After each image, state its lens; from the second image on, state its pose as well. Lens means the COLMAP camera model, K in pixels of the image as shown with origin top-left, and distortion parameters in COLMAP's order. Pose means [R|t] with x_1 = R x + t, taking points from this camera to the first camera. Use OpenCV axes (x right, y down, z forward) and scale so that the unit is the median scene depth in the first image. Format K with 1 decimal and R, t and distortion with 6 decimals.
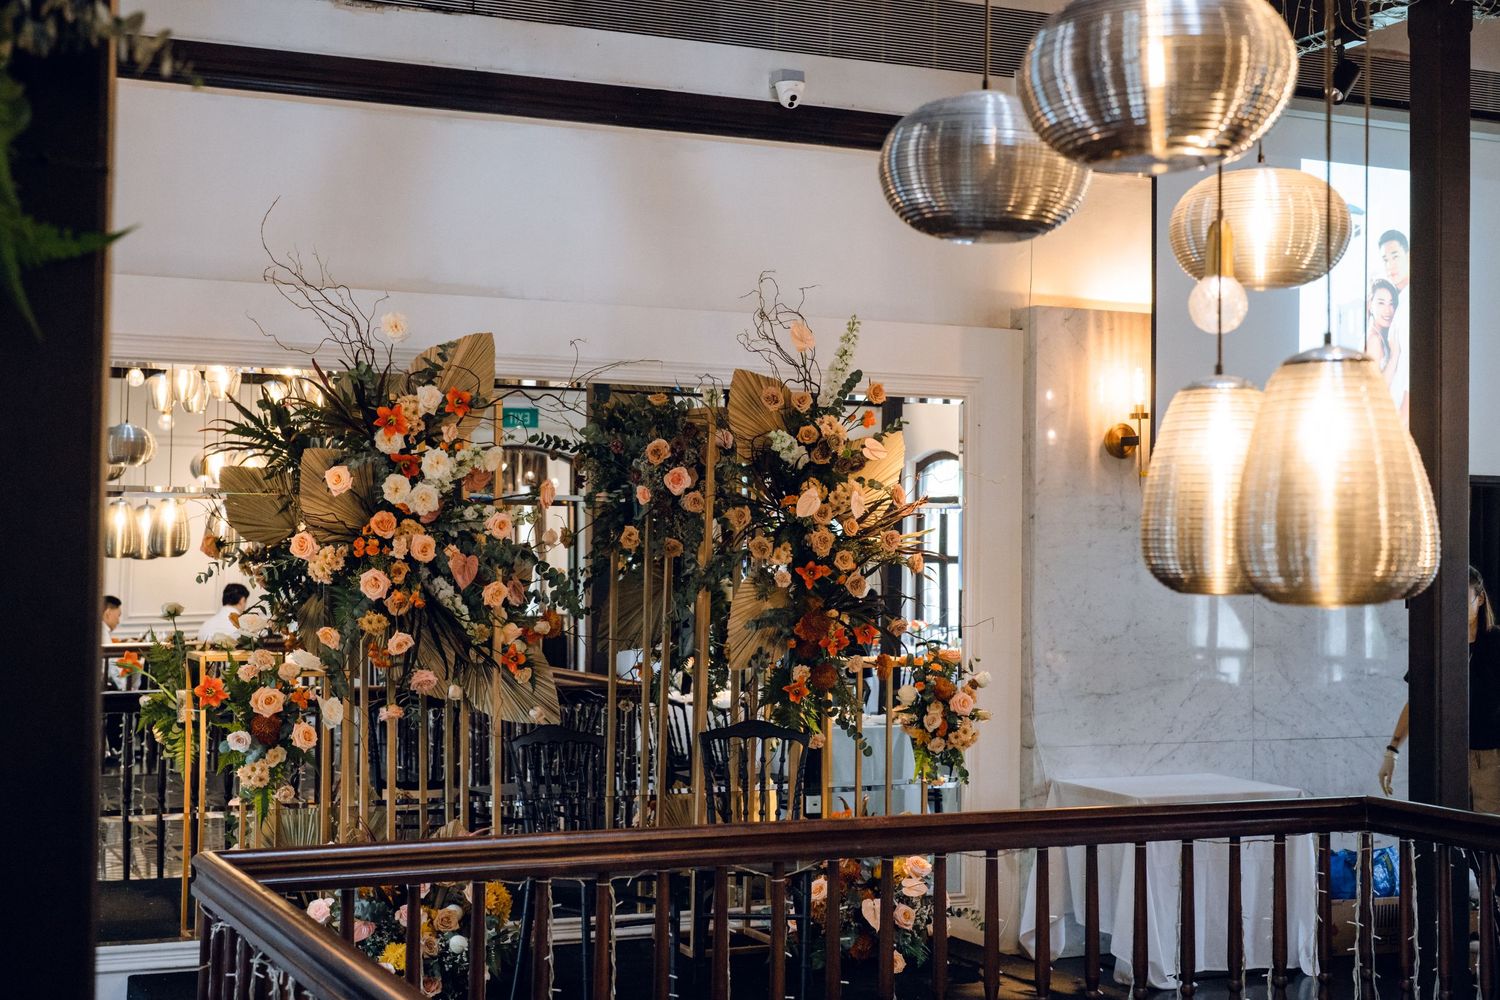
lens RADIAL K [[2137.4, 0, 752.9], [0, 2137.4, 517.9], [0, 0, 1]] dist [0.011318, -0.037051]
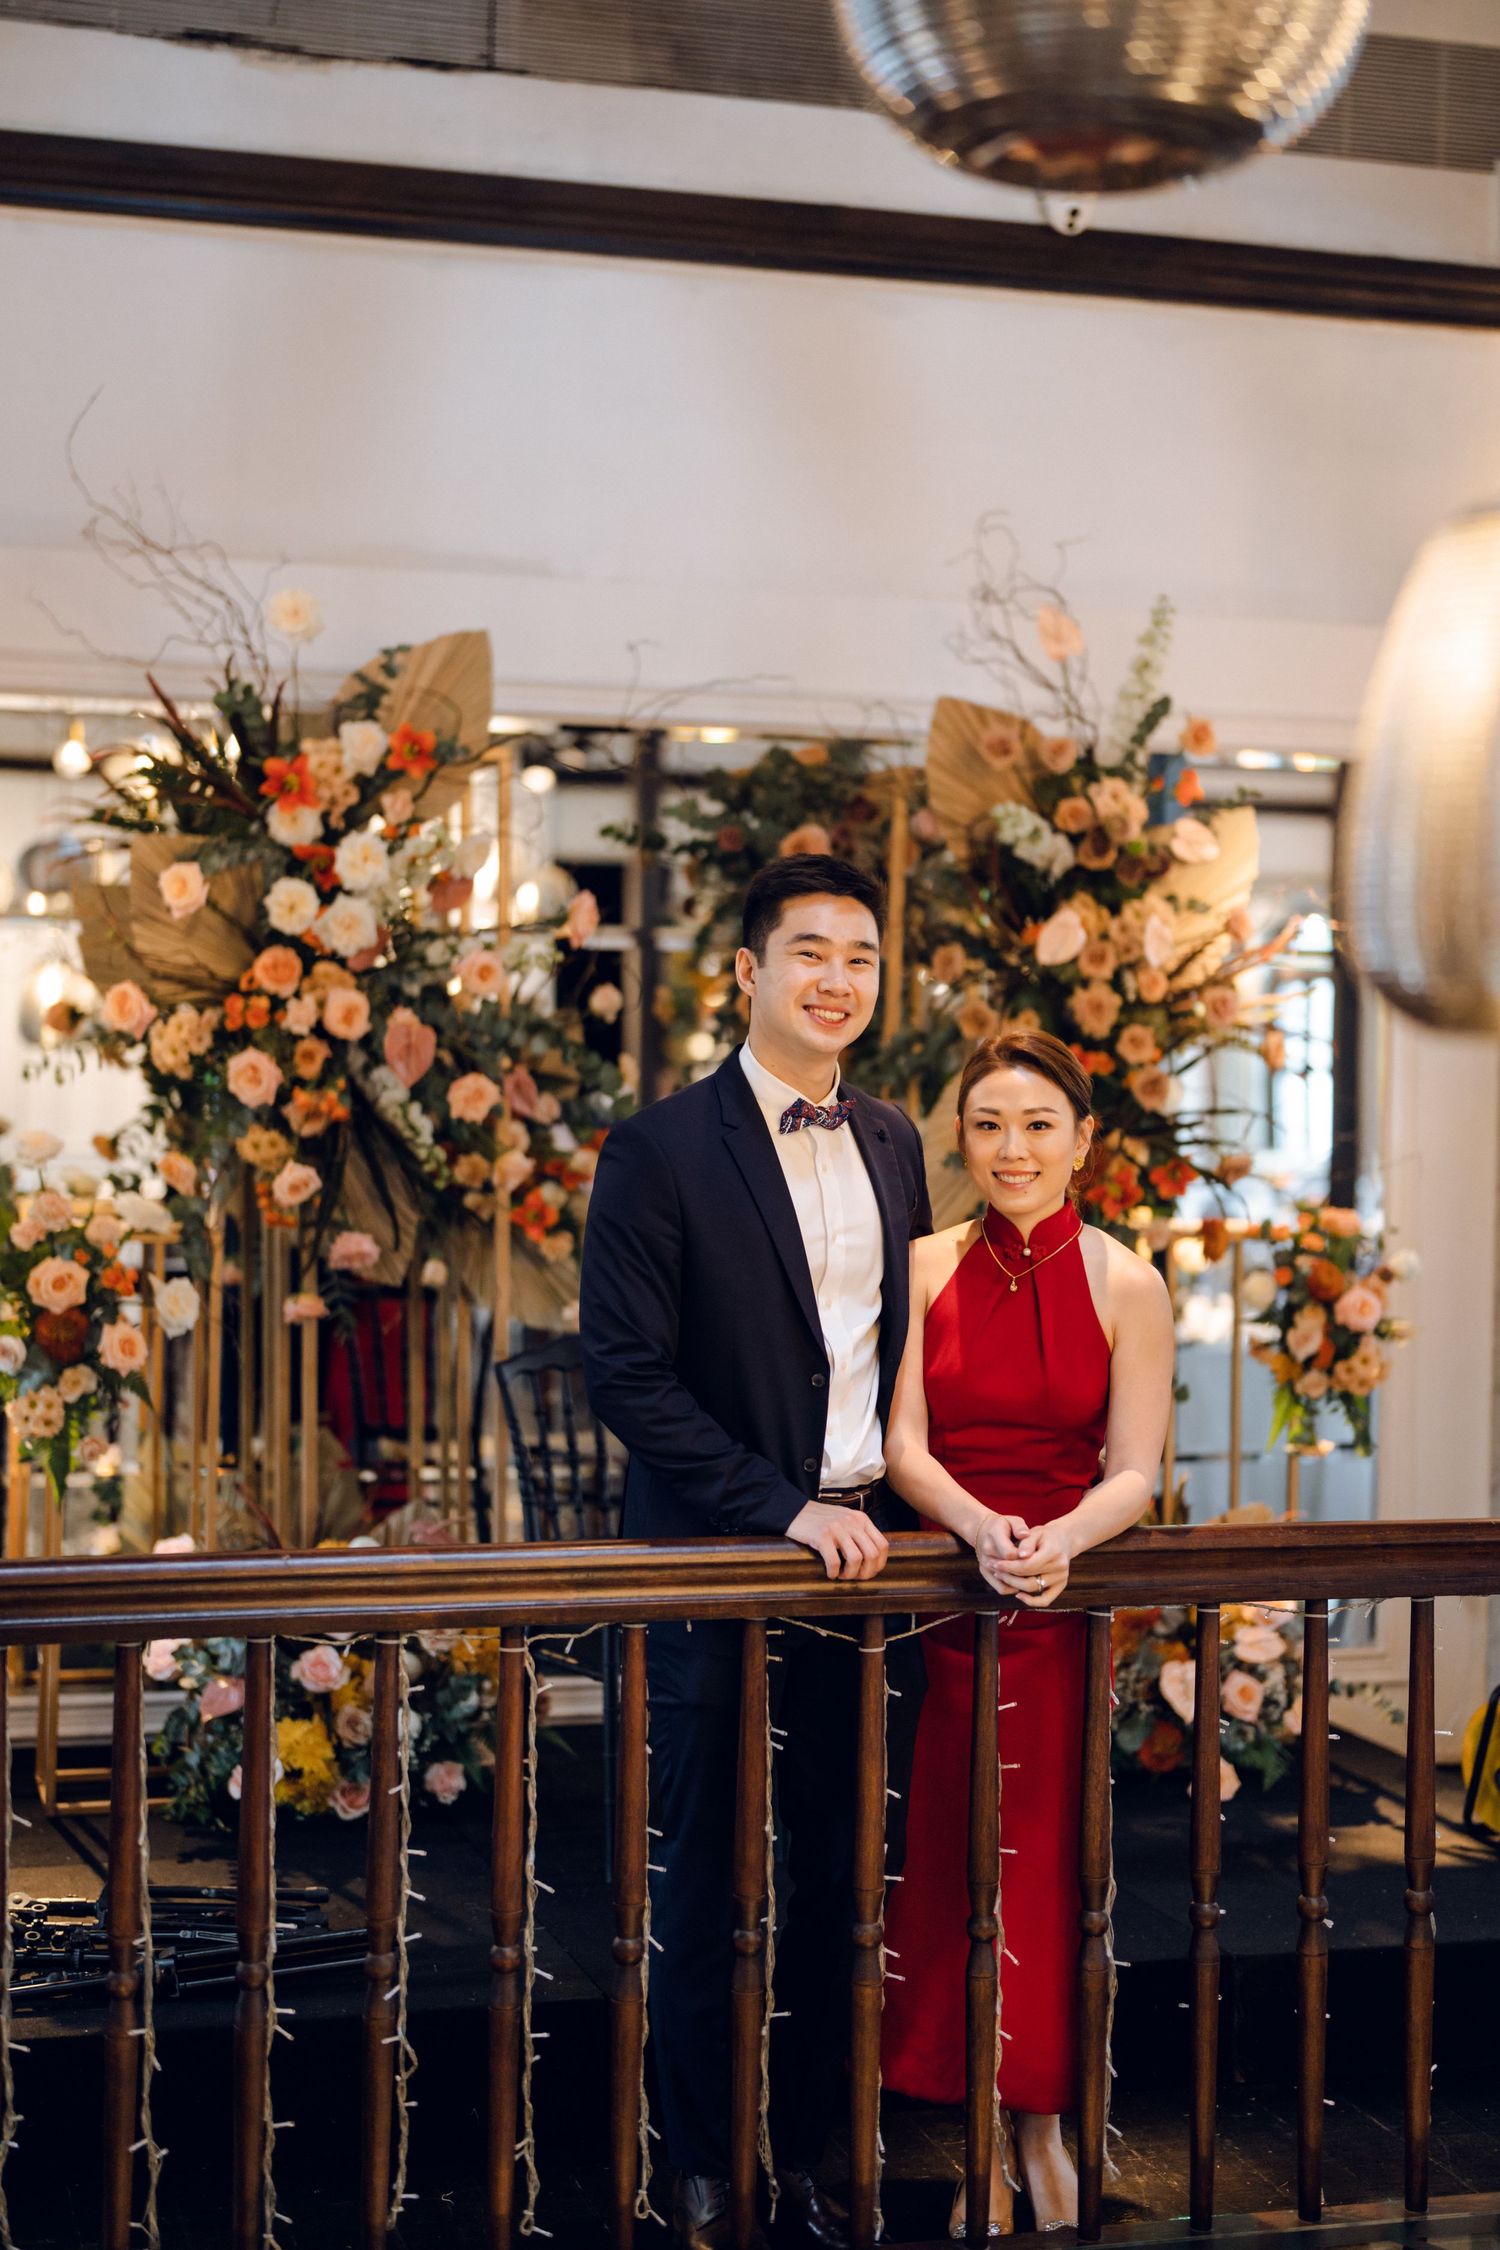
lens RADIAL K [[3206.1, 0, 750.0], [0, 3206.1, 1125.0], [0, 0, 1]] dist [0.011318, -0.037051]
pose [[0.988712, 0.008045, -0.149613, 0.072659], [-0.003360, 0.999497, 0.031537, 0.015974], [0.149791, -0.030679, 0.988242, 0.186314]]
